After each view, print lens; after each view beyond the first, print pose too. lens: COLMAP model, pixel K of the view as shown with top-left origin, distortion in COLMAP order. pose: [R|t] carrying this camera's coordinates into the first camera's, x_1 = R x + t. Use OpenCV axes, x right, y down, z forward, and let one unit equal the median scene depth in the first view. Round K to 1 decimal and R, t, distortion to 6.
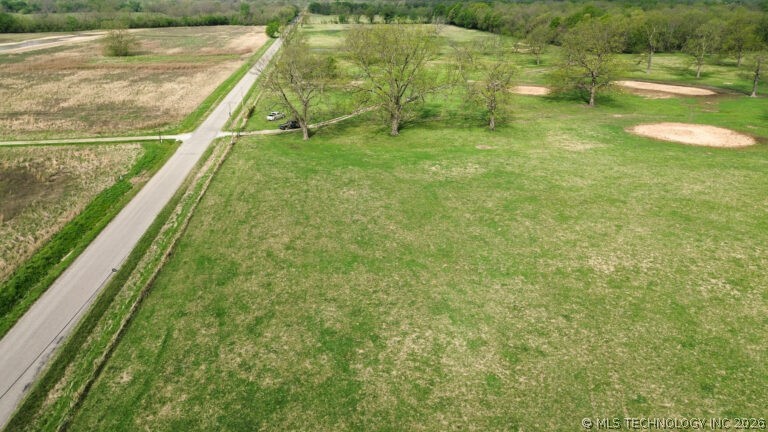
lens RADIAL K [[562.4, 0, 382.1], [0, 562.4, 213.7], [0, 0, 1]] dist [0.078340, -0.076595]
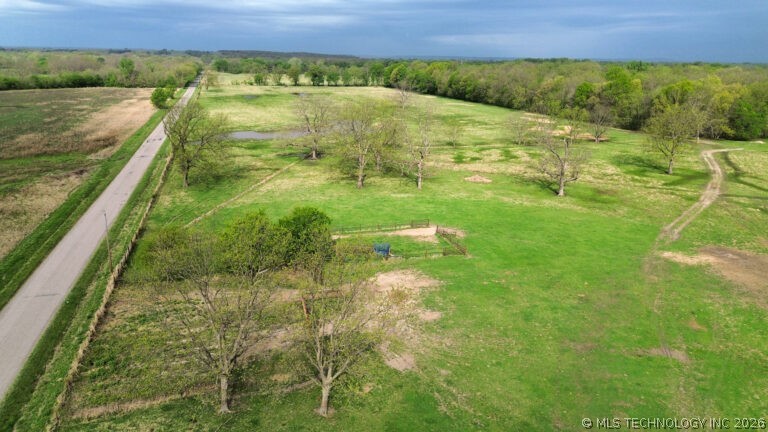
lens RADIAL K [[562.4, 0, 382.1], [0, 562.4, 213.7], [0, 0, 1]] dist [0.078340, -0.076595]
pose [[0.986836, -0.029738, 0.158968, -0.035079], [0.044437, 0.994974, -0.089731, -0.083549], [-0.155500, 0.095613, 0.983198, 0.227142]]
